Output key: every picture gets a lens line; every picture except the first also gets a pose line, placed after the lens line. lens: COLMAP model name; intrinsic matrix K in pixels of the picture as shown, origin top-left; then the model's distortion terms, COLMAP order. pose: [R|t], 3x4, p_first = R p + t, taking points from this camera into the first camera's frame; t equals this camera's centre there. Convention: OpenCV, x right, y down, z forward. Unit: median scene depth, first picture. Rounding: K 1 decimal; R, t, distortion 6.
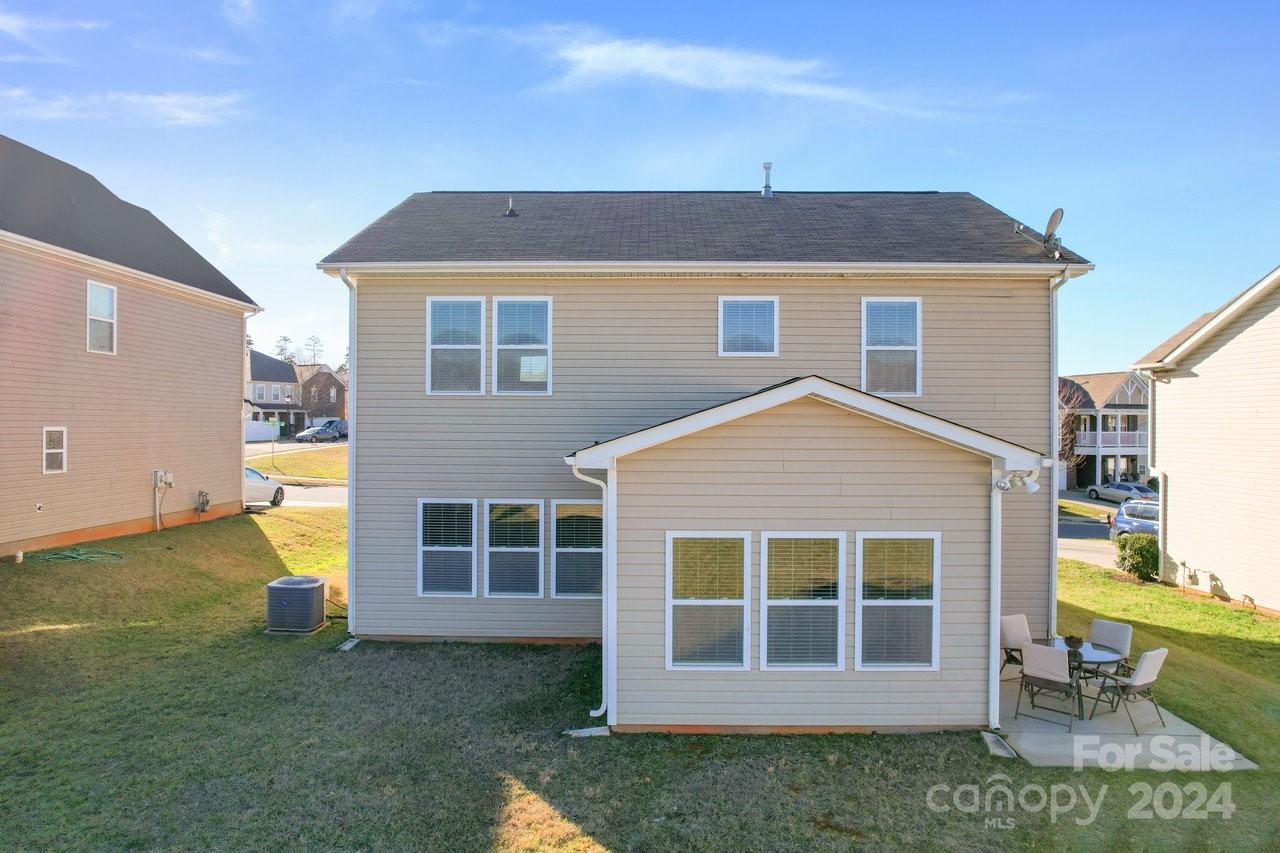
lens RADIAL K [[822.9, 0, 640.0], [0, 822.9, 426.5], [0, 0, 1]] dist [-0.072475, 0.061115]
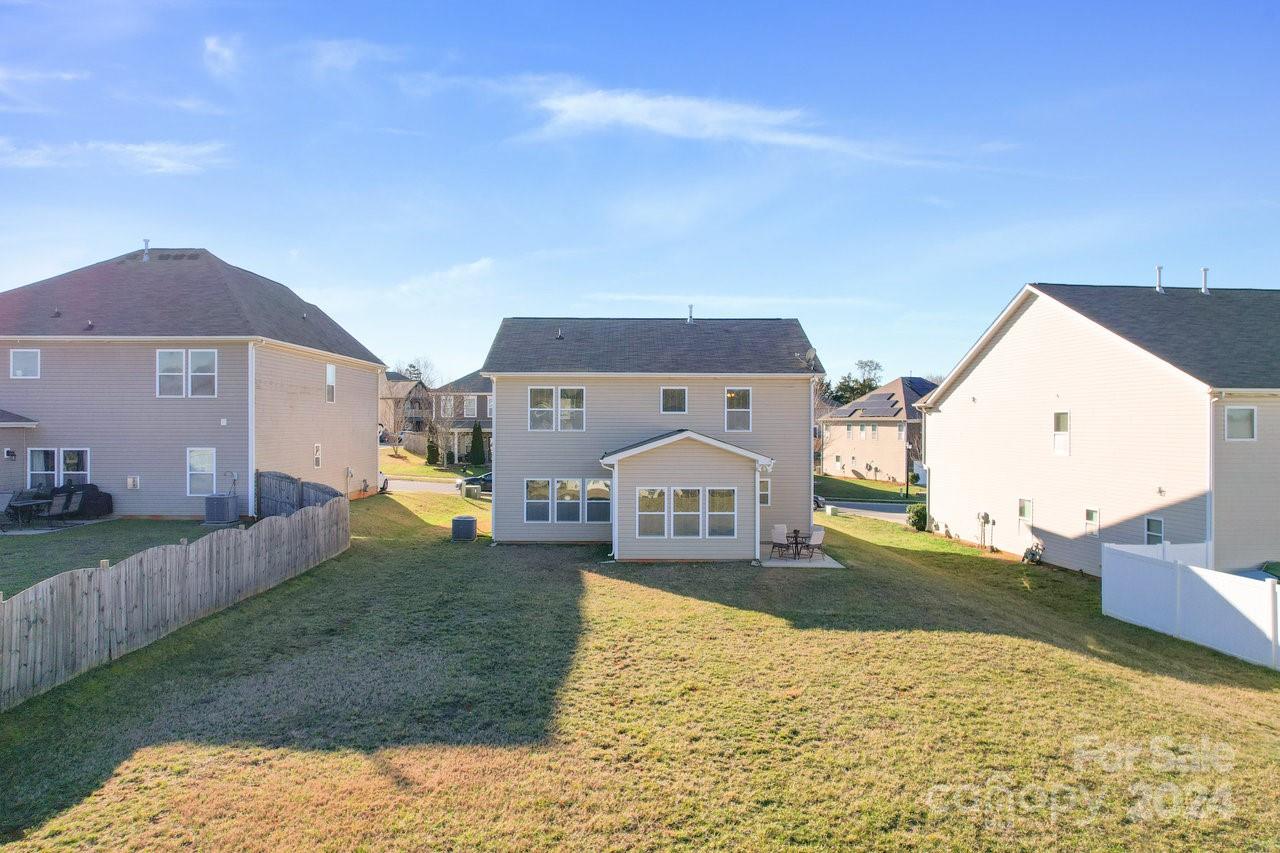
lens RADIAL K [[822.9, 0, 640.0], [0, 822.9, 426.5], [0, 0, 1]] dist [-0.072475, 0.061115]
pose [[0.999634, -0.000891, 0.027049, -0.019350], [0.000864, 0.999999, 0.001005, -0.052977], [-0.027049, -0.000981, 0.999634, -1.207000]]
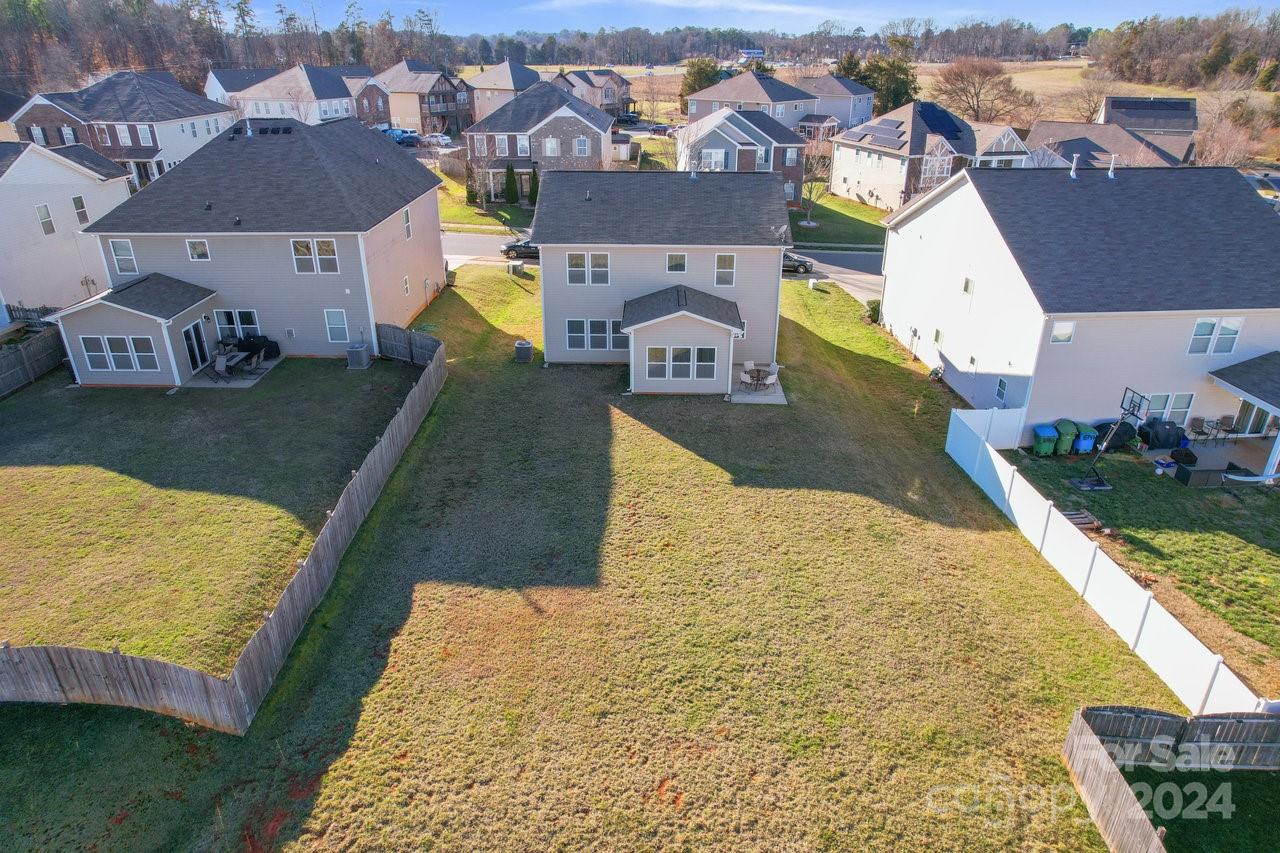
lens RADIAL K [[822.9, 0, 640.0], [0, 822.9, 426.5], [0, 0, 1]] dist [-0.072475, 0.061115]
pose [[0.999996, -0.000190, -0.002647, 0.008763], [0.001291, 0.906366, 0.422492, -0.823429], [0.002319, -0.422494, 0.906363, -1.892936]]
